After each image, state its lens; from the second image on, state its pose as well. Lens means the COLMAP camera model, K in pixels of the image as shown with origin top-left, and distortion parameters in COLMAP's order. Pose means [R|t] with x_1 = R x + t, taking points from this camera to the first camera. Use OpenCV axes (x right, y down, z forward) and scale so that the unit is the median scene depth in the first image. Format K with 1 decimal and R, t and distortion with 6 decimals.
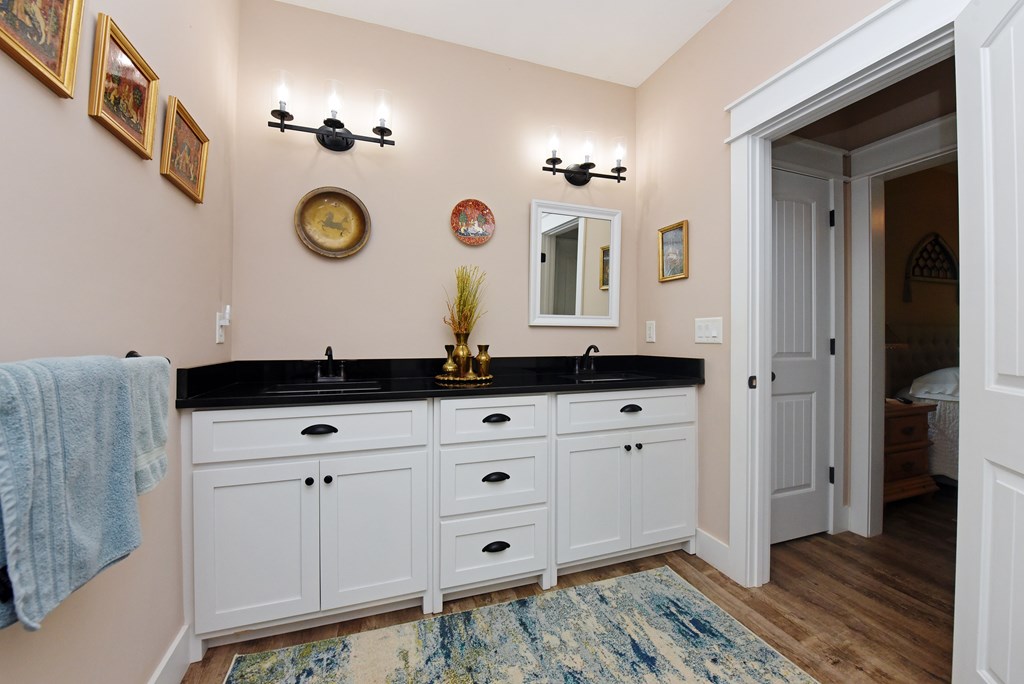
lens RADIAL K [[413.9, 0, 515.8], [0, 413.9, 337.9], [0, 0, 1]] dist [-0.018571, -0.000367]
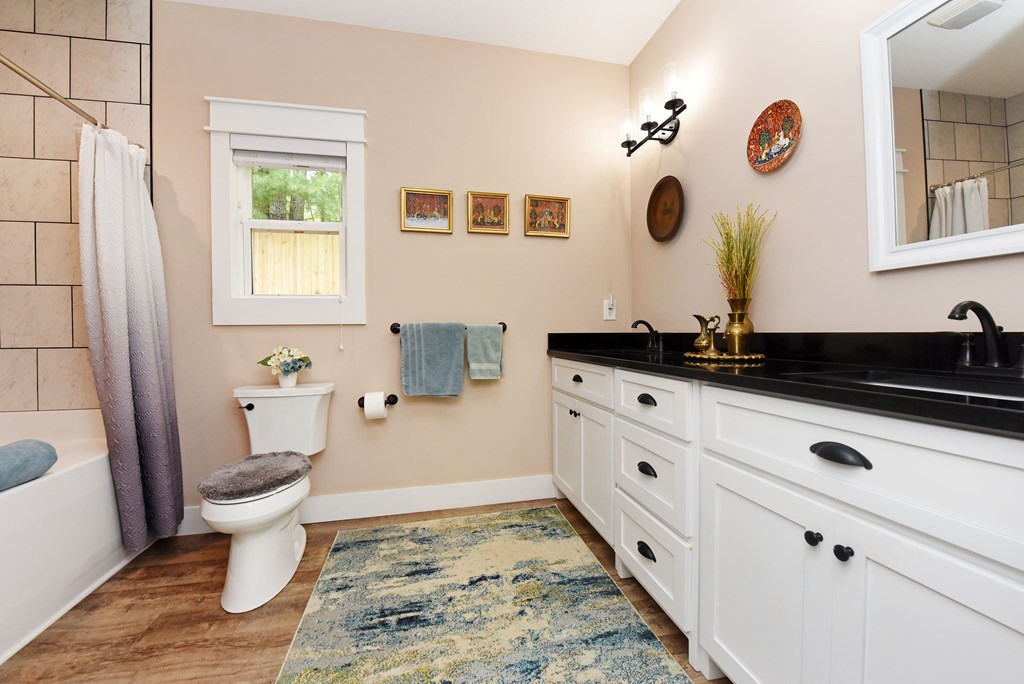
lens RADIAL K [[413.9, 0, 515.8], [0, 413.9, 337.9], [0, 0, 1]] dist [-0.018571, -0.000367]
pose [[-0.123821, 0.011796, -0.992234, 0.839976], [0.008237, 0.999907, 0.010859, 0.060411], [0.992270, -0.006829, -0.123907, 0.866620]]
